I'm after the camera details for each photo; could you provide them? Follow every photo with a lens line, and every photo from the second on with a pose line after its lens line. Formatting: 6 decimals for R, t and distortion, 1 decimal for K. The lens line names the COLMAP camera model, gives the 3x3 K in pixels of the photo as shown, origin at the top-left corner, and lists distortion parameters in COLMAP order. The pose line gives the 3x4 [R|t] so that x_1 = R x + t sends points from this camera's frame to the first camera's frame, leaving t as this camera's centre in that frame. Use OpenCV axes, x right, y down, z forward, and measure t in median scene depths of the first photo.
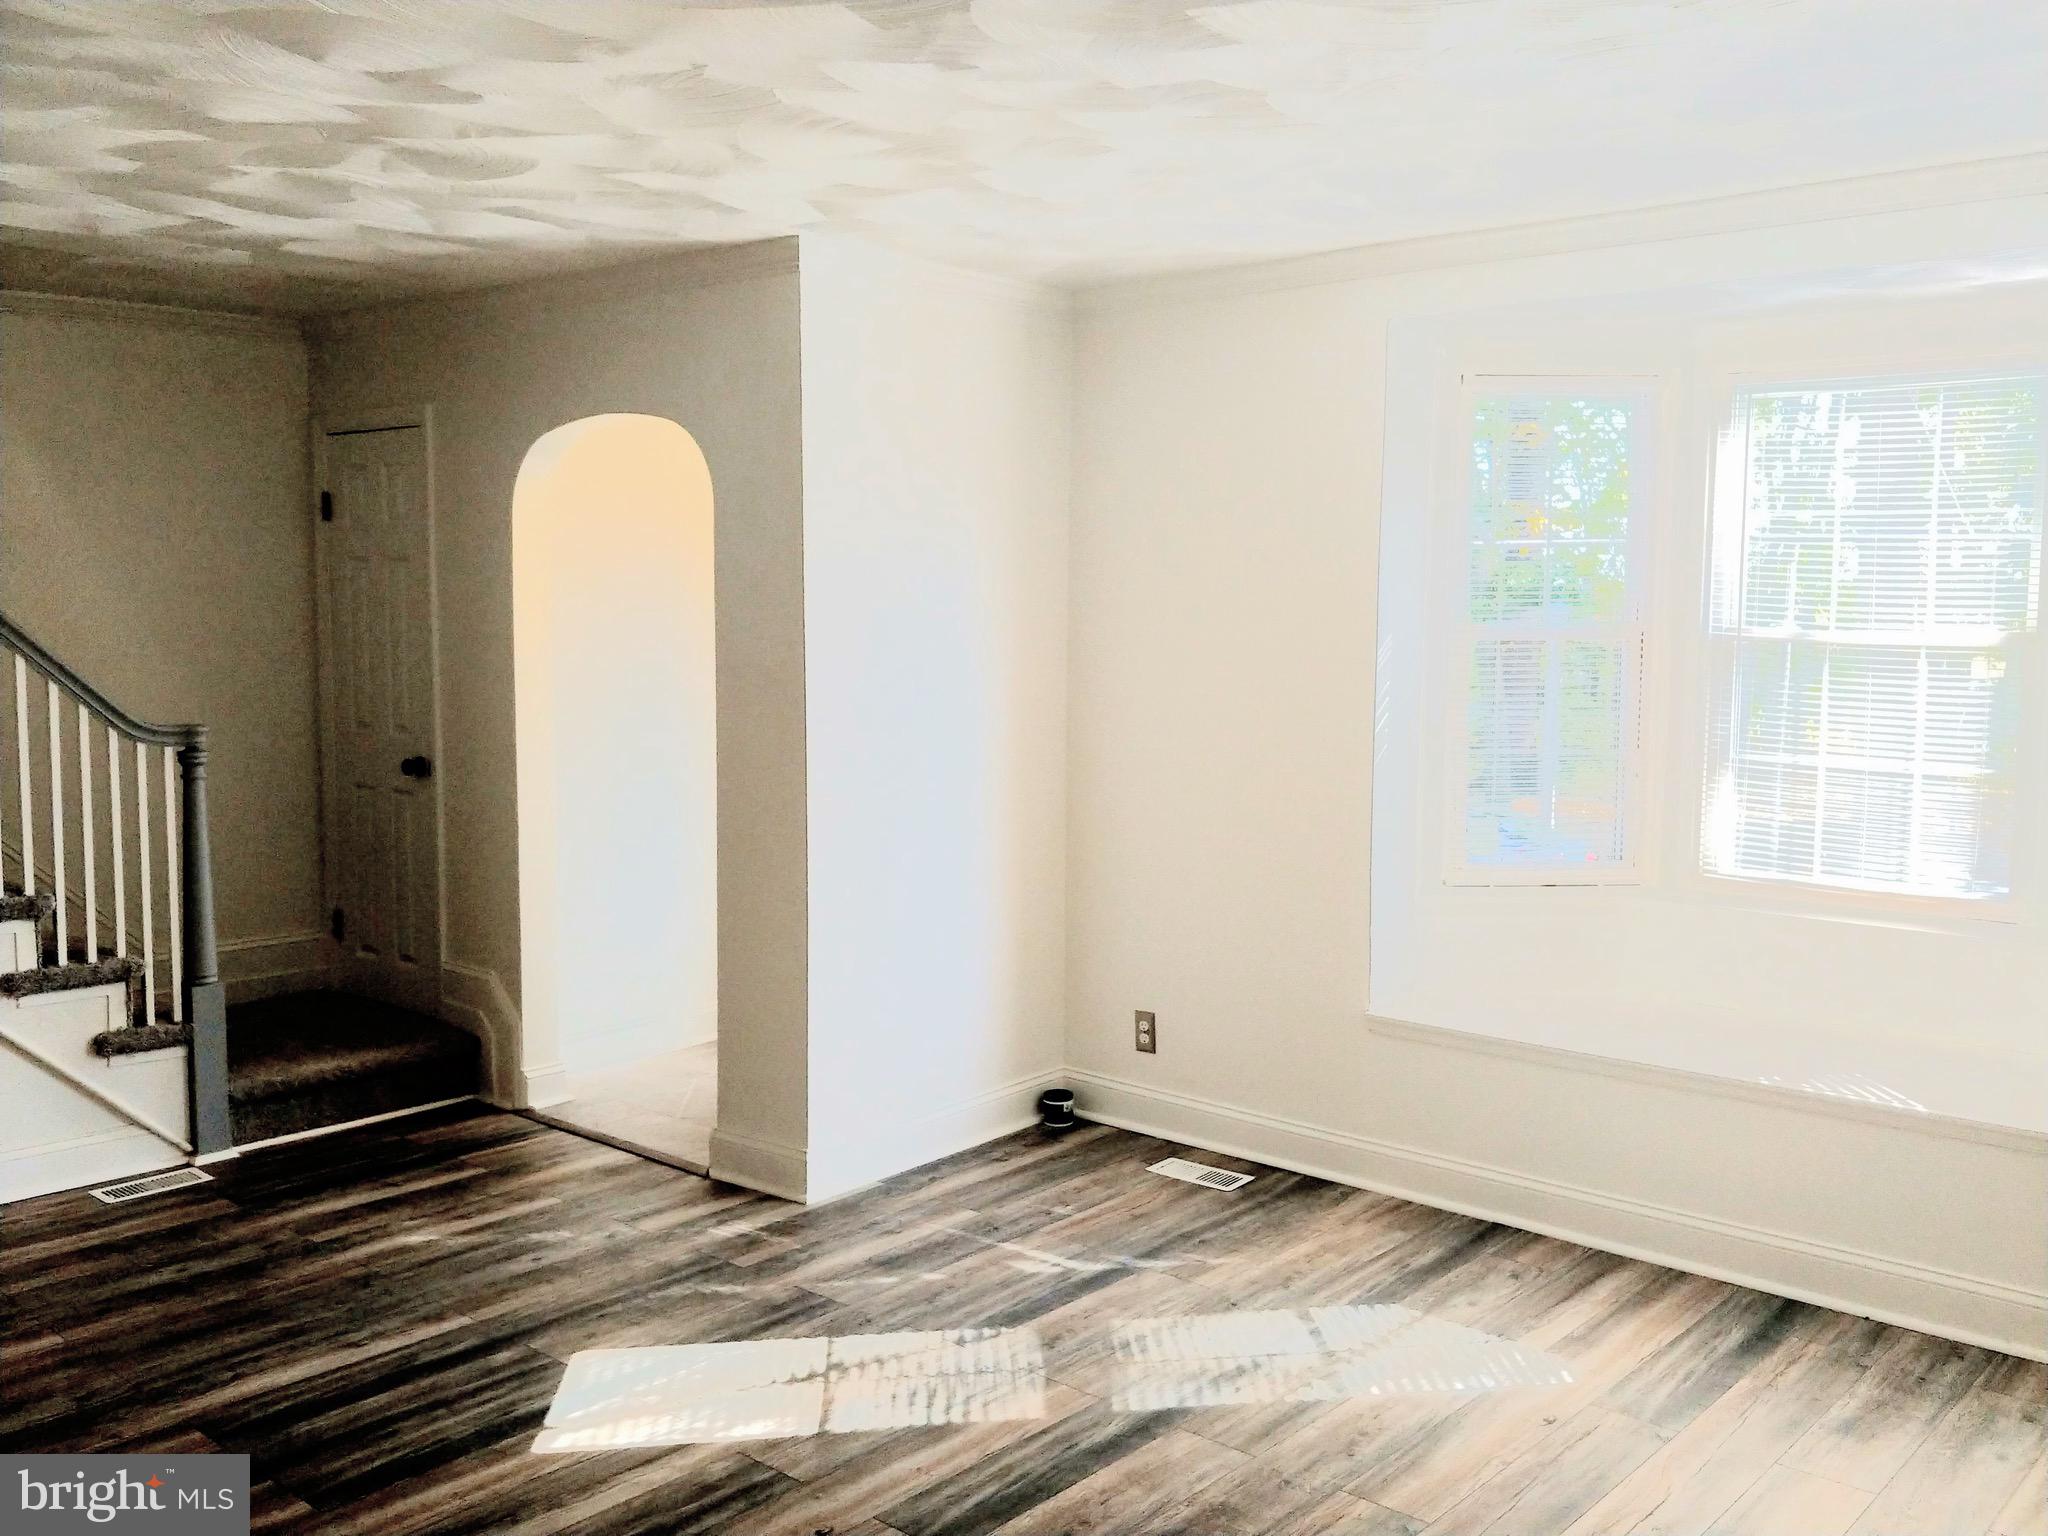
lens RADIAL K [[1827.7, 0, 1028.6], [0, 1827.7, 767.7], [0, 0, 1]] dist [0.067706, -0.087288]
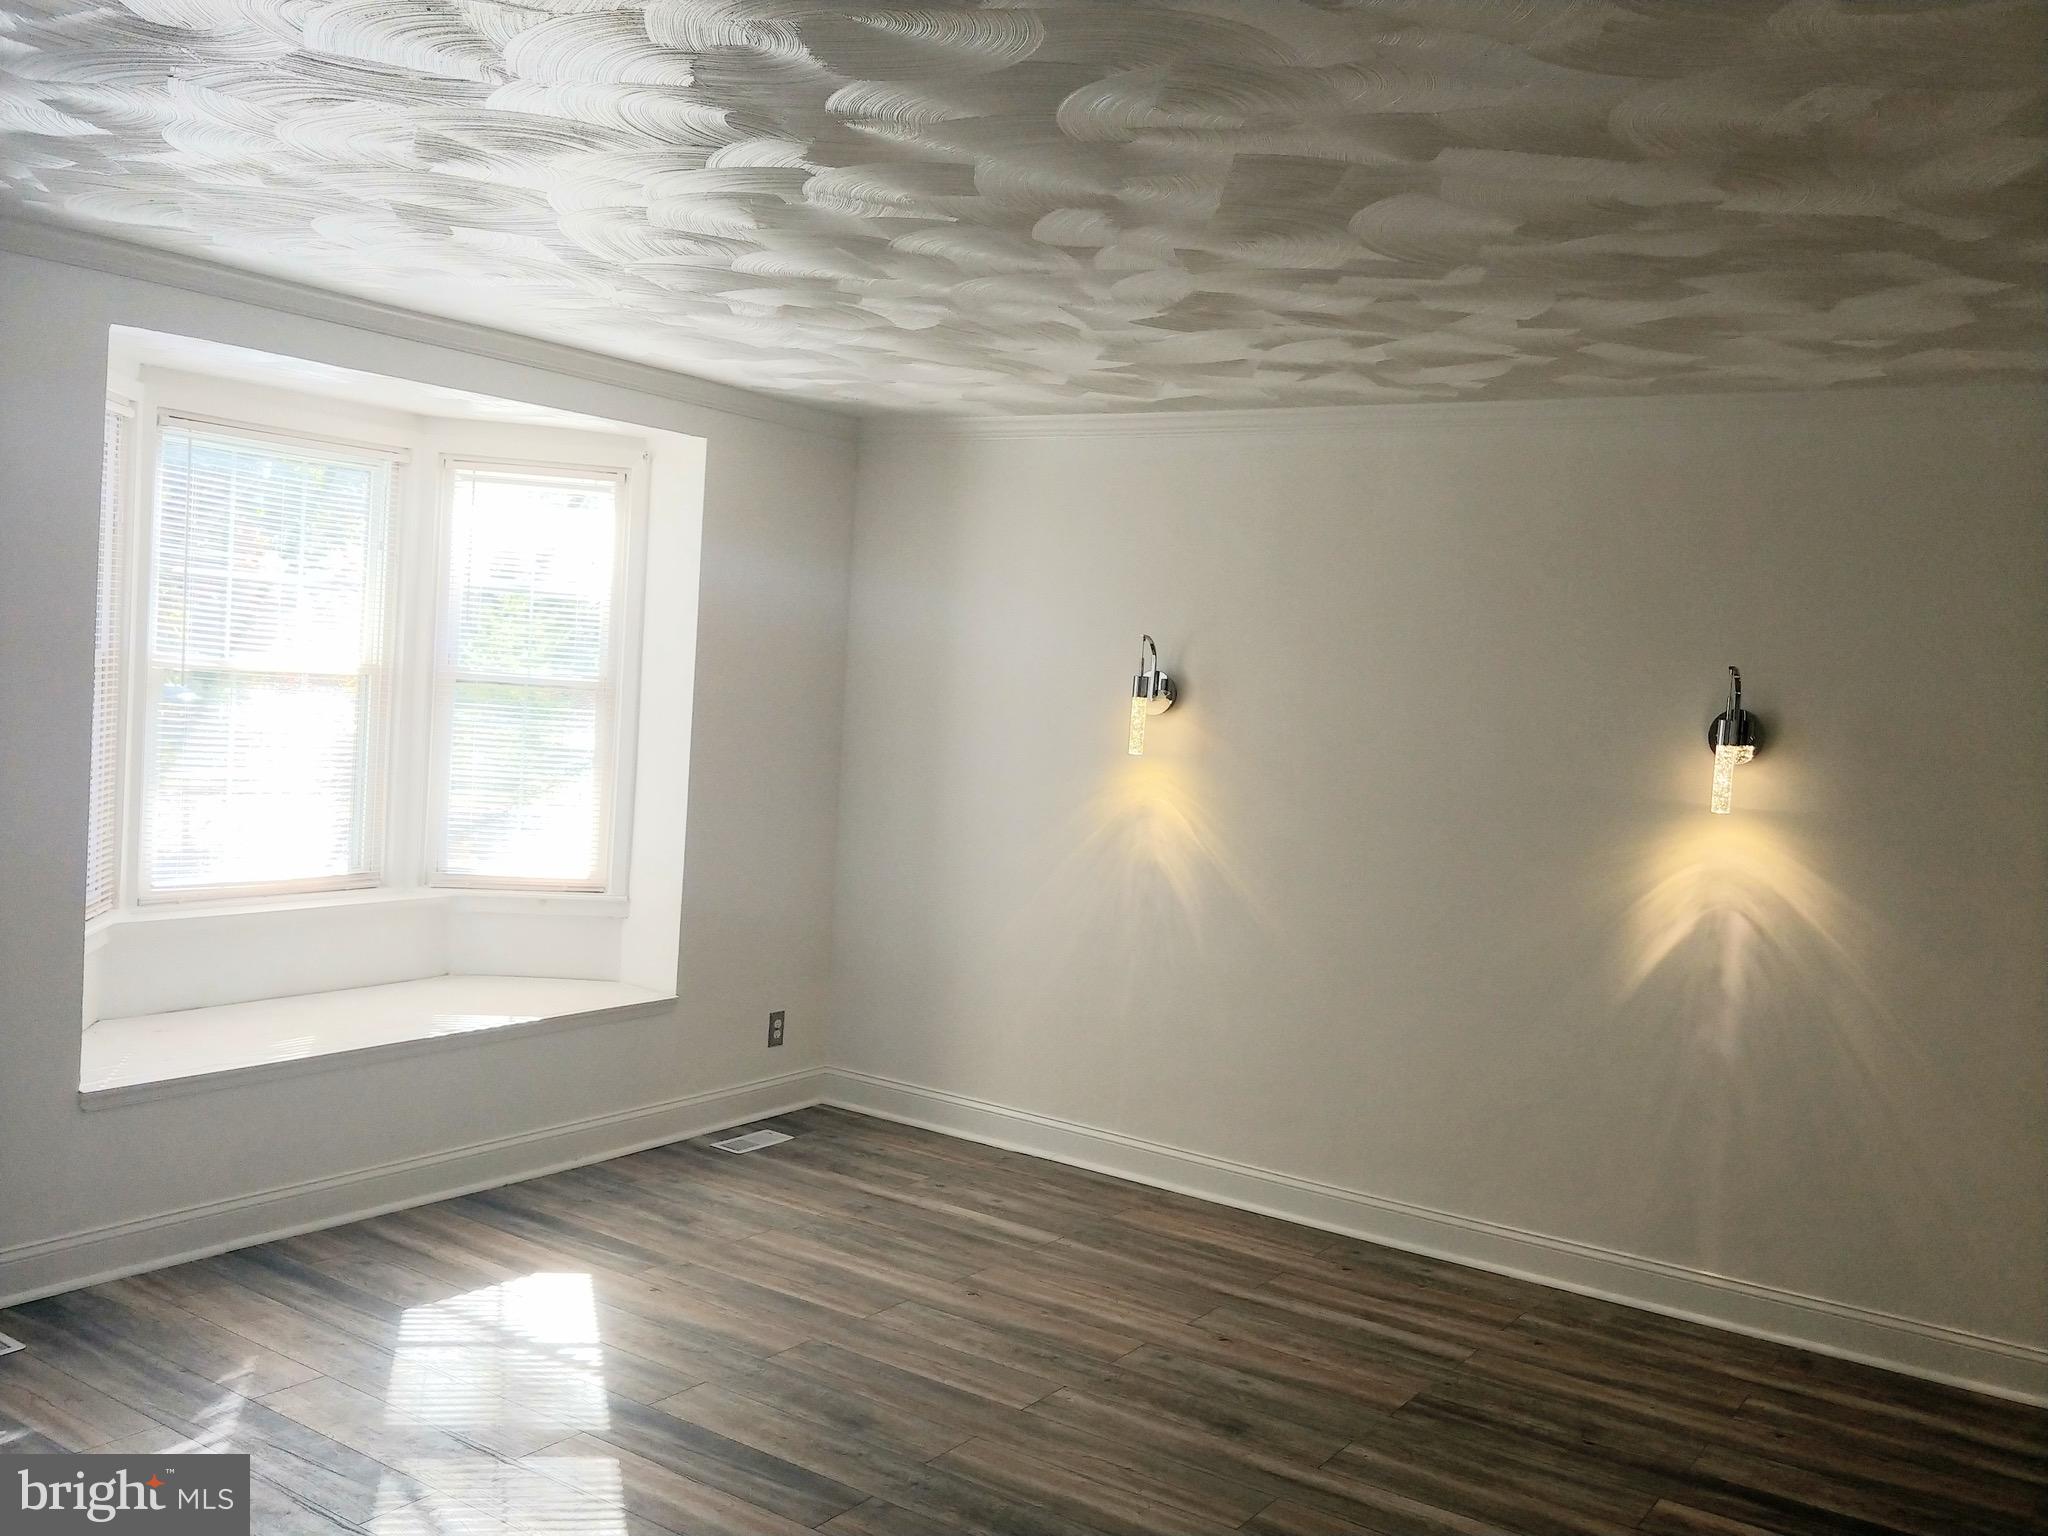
lens RADIAL K [[1827.7, 0, 1028.6], [0, 1827.7, 767.6], [0, 0, 1]] dist [0.067706, -0.087288]
pose [[-0.123126, -0.062283, 0.990435, -0.868915], [0.031232, 0.997291, 0.066597, -0.074627], [-0.991899, 0.039133, -0.120847, 0.771042]]
